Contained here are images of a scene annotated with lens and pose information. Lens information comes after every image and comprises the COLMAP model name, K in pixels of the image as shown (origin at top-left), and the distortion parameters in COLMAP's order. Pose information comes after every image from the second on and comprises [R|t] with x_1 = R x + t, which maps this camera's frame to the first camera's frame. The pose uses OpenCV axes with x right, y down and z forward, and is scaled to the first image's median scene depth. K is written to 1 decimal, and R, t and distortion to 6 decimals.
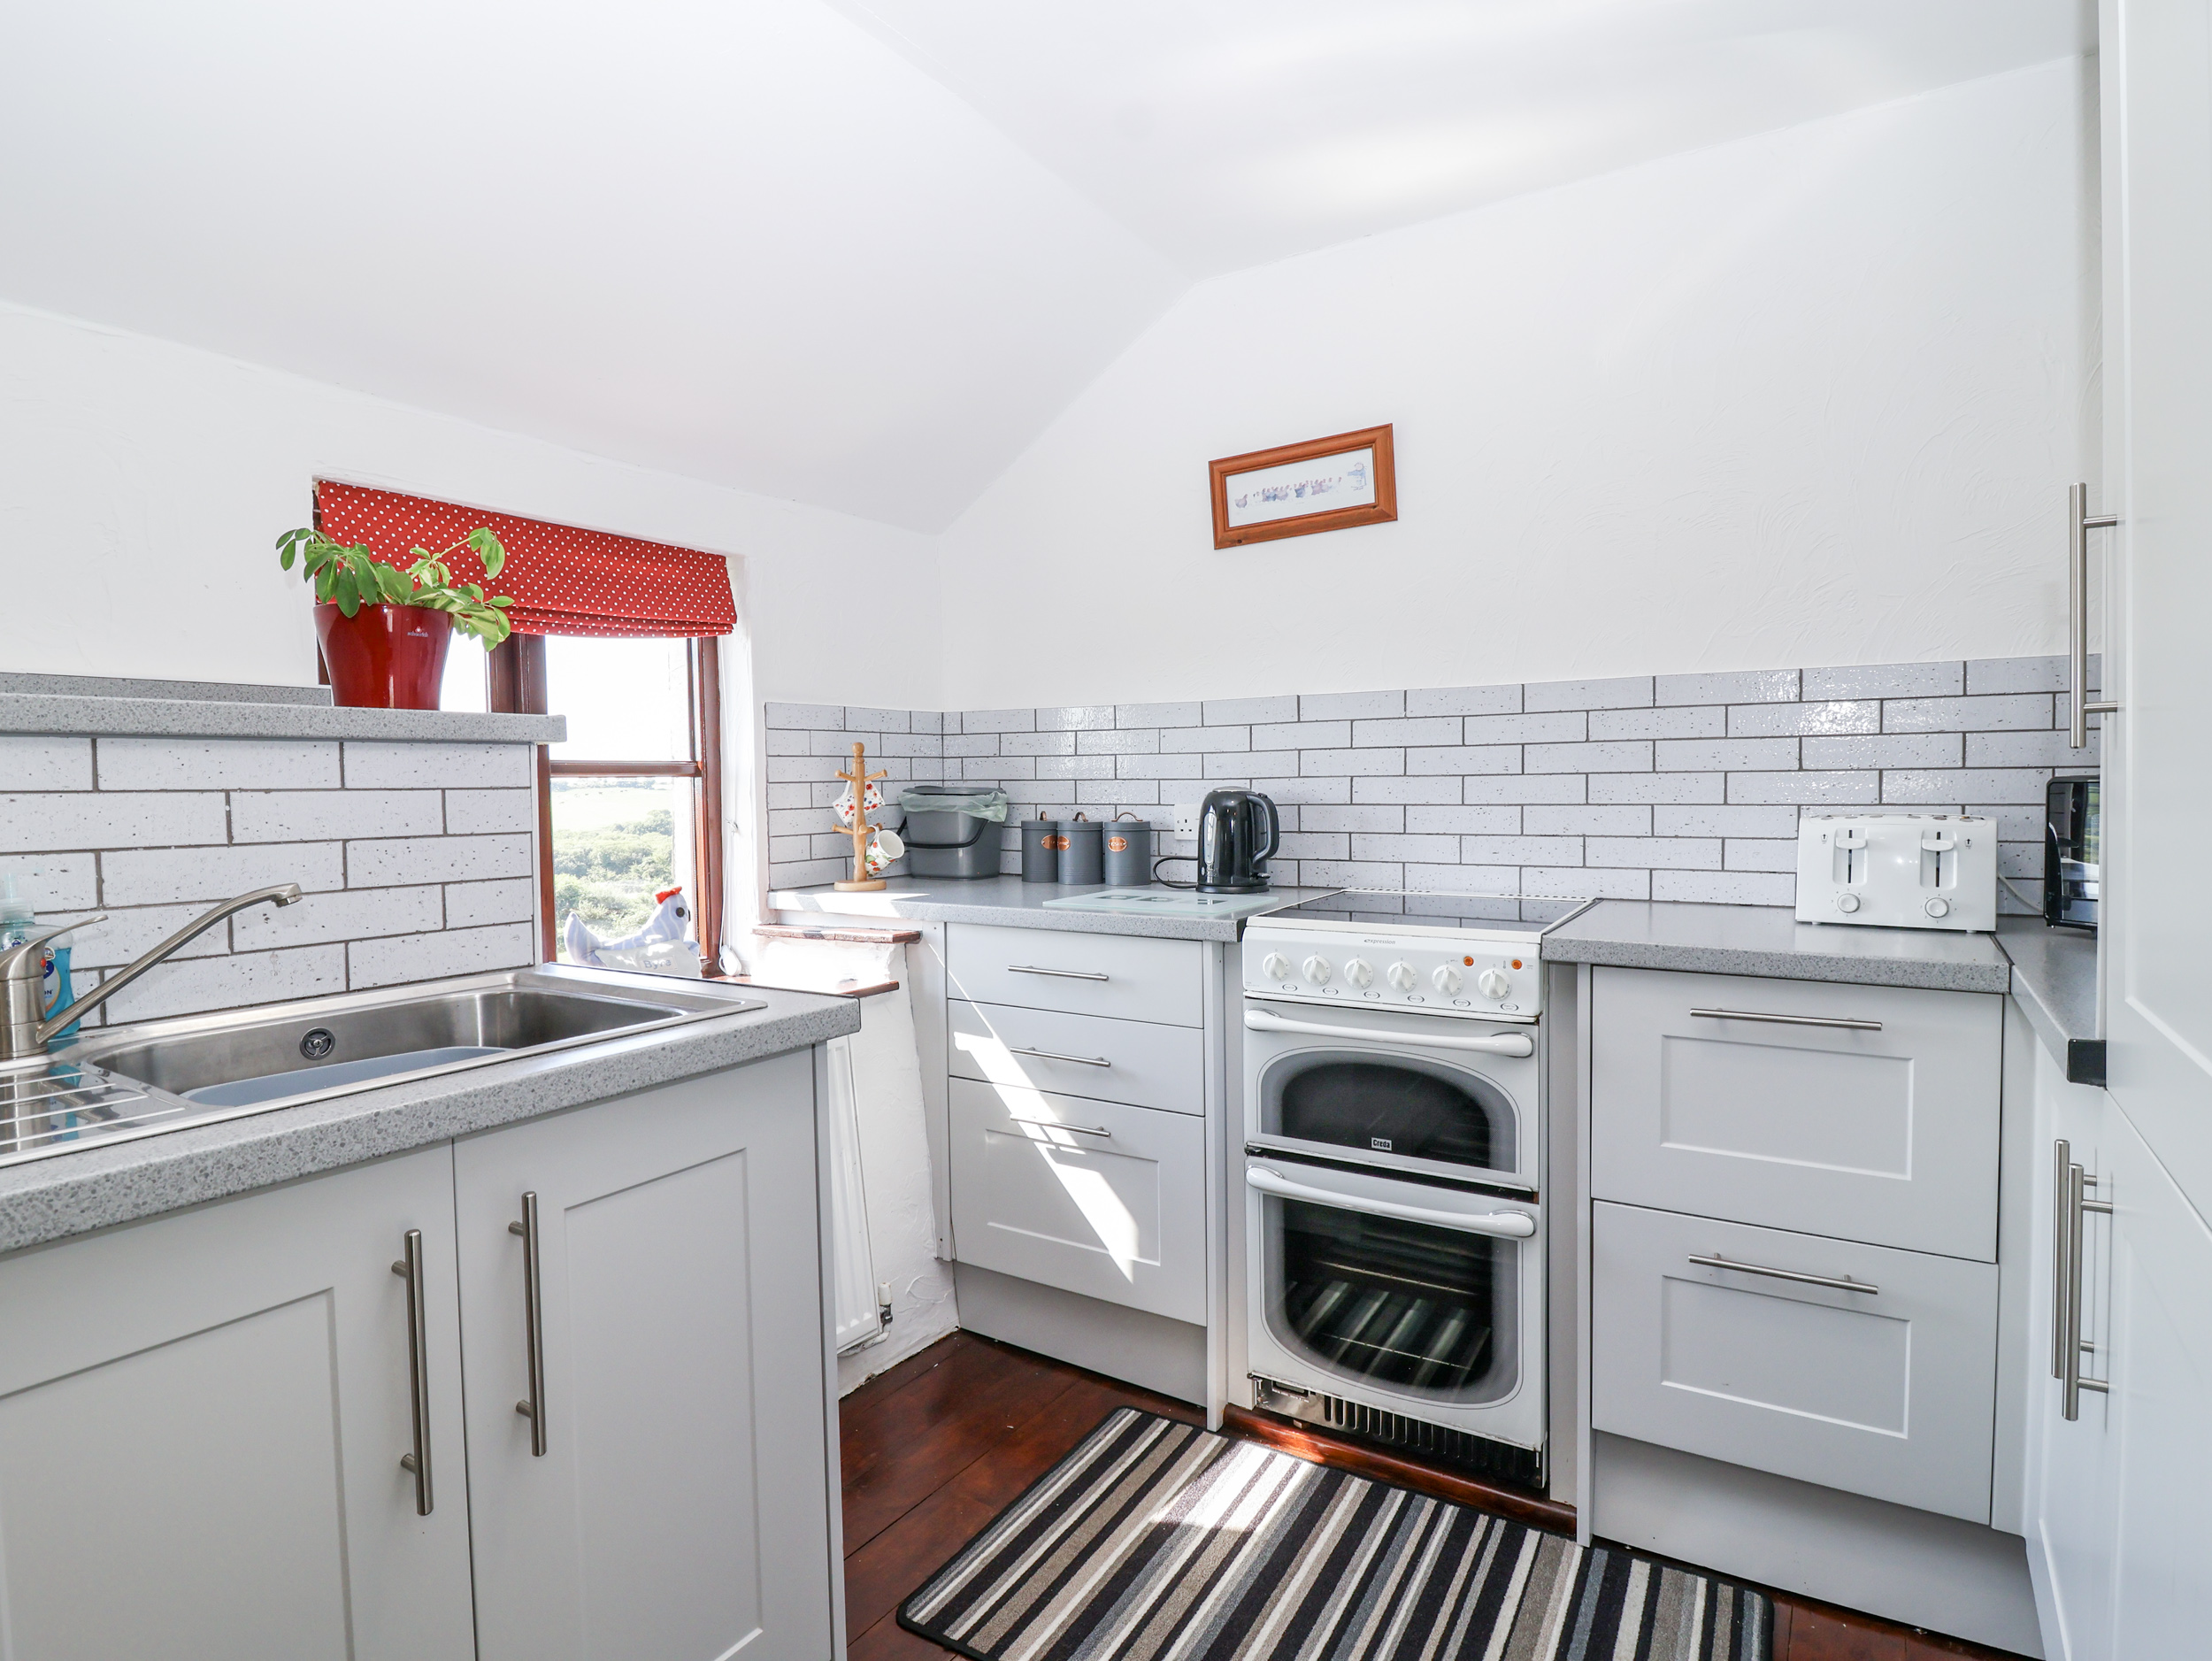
lens RADIAL K [[1178.0, 0, 1106.1], [0, 1178.0, 832.1], [0, 0, 1]] dist [-0.004755, -0.000776]
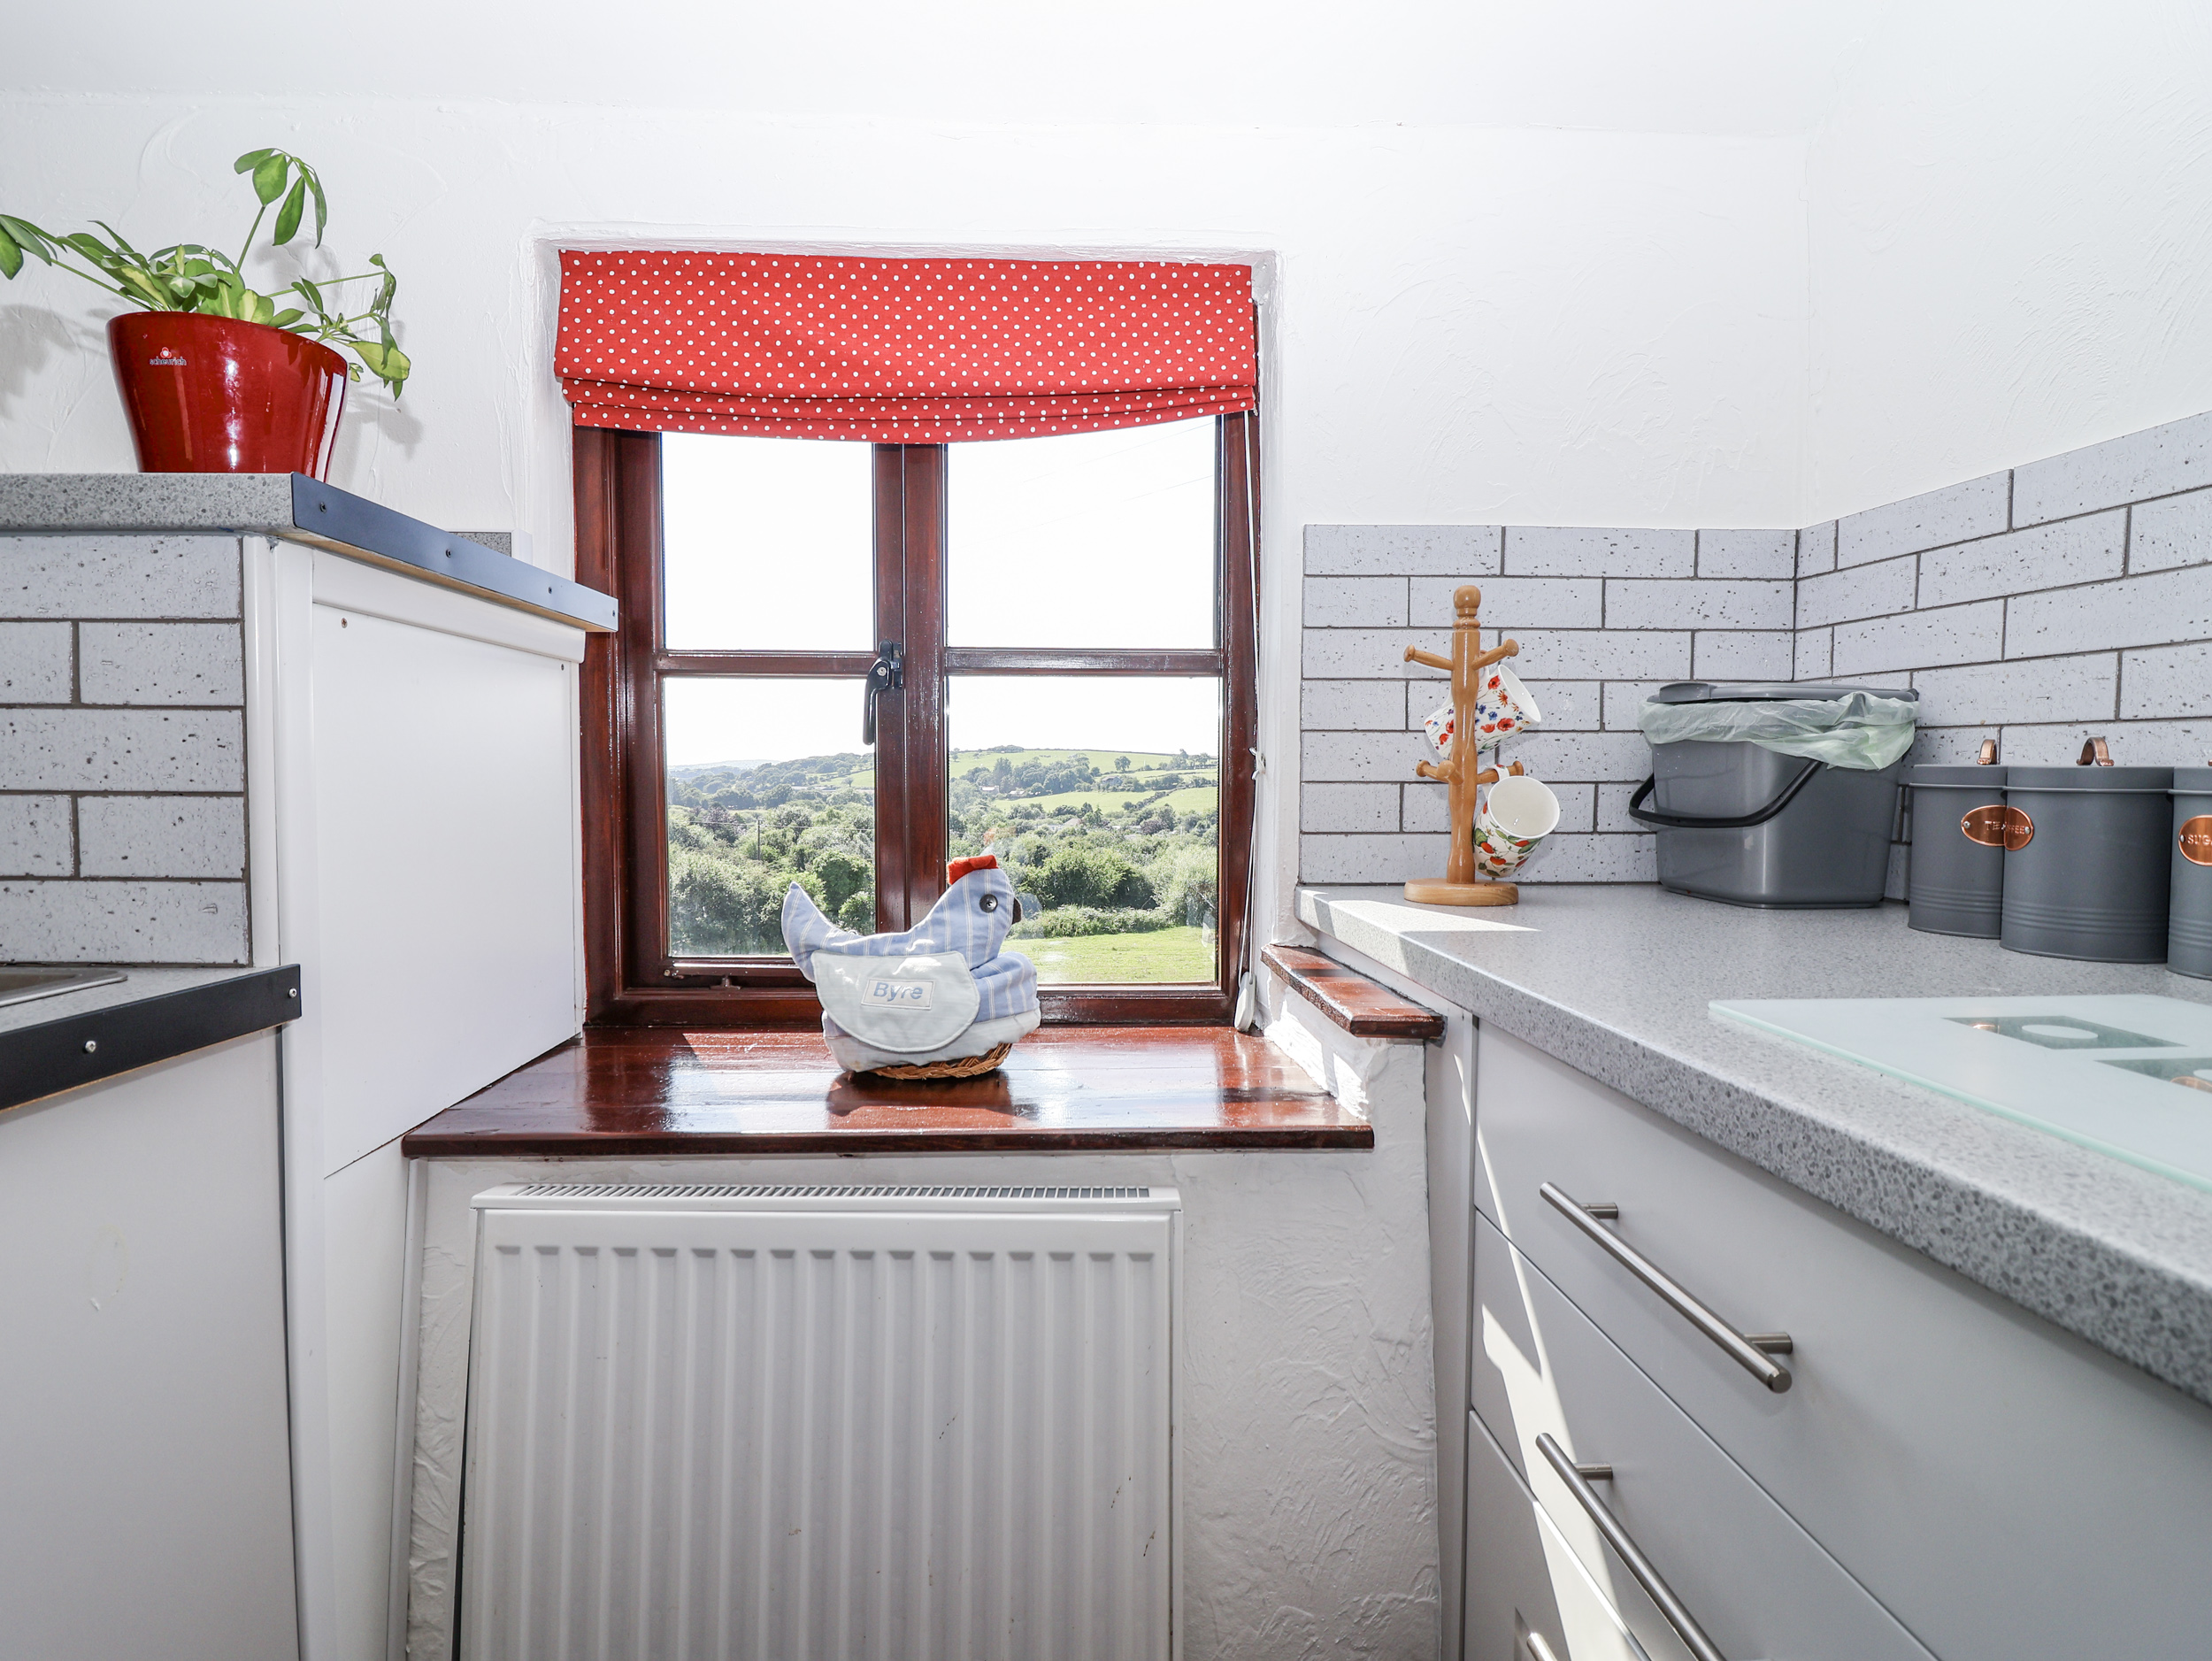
lens RADIAL K [[1178.0, 0, 1106.1], [0, 1178.0, 813.9], [0, 0, 1]] dist [-0.004755, -0.000776]
pose [[0.575295, 0.045842, -0.816661, 0.093326], [-0.047647, 0.998611, 0.022491, 0.010378], [0.816557, 0.025972, 0.576680, 0.620628]]
